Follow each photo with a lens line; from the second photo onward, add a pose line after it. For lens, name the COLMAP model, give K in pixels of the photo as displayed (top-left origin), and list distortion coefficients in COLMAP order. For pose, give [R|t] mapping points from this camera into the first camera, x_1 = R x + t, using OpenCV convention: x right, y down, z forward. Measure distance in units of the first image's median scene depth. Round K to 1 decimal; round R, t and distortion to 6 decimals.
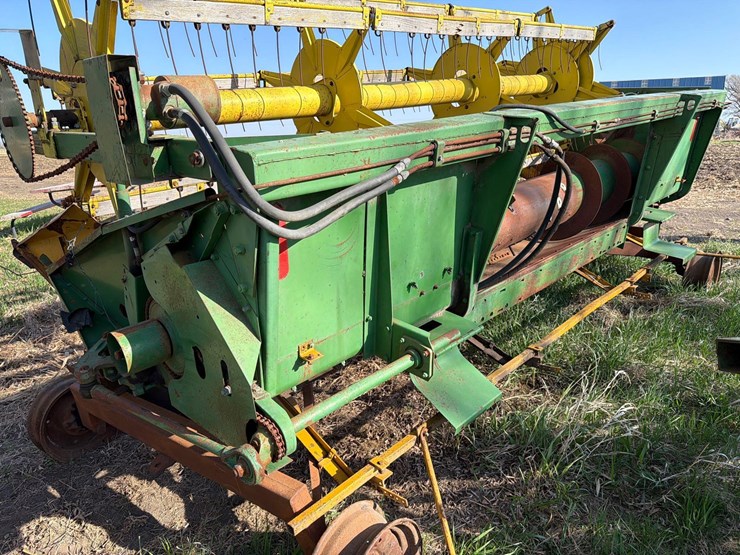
lens RADIAL K [[509.6, 0, 370.1], [0, 509.6, 281.1], [0, 0, 1]] dist [0.103958, -0.163842]
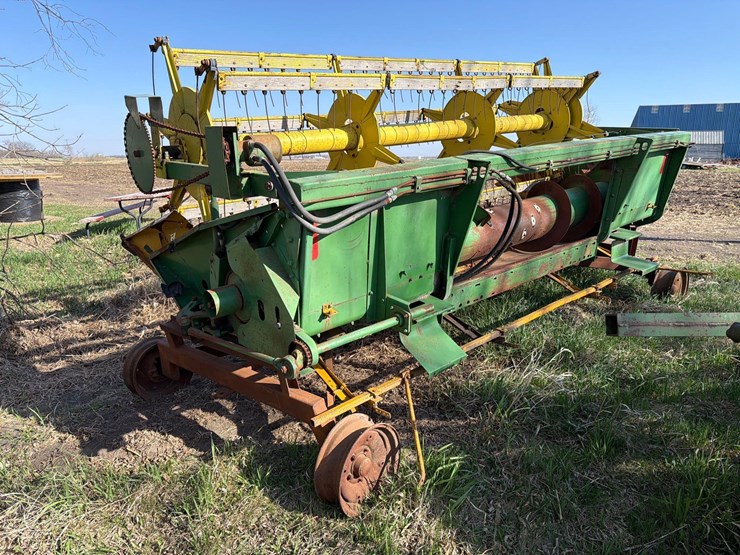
lens RADIAL K [[509.6, 0, 370.1], [0, 509.6, 281.1], [0, 0, 1]] dist [0.103958, -0.163842]
pose [[0.997401, 0.038702, -0.060772, 0.076347], [-0.040624, 0.998702, -0.030713, 0.076414], [0.059505, 0.033102, 0.997679, -0.431298]]
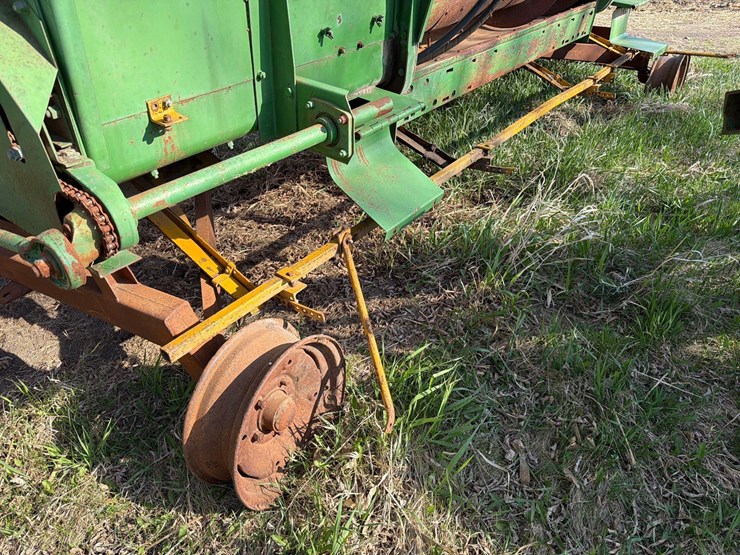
lens RADIAL K [[508.0, 0, 360.1], [0, 508.0, 268.6], [0, 0, 1]] dist [0.121252, -0.167920]
pose [[0.995514, -0.040161, 0.085669, 0.054518], [0.017296, 0.967434, 0.252533, 0.137481], [-0.093021, -0.249918, 0.963788, 0.223298]]
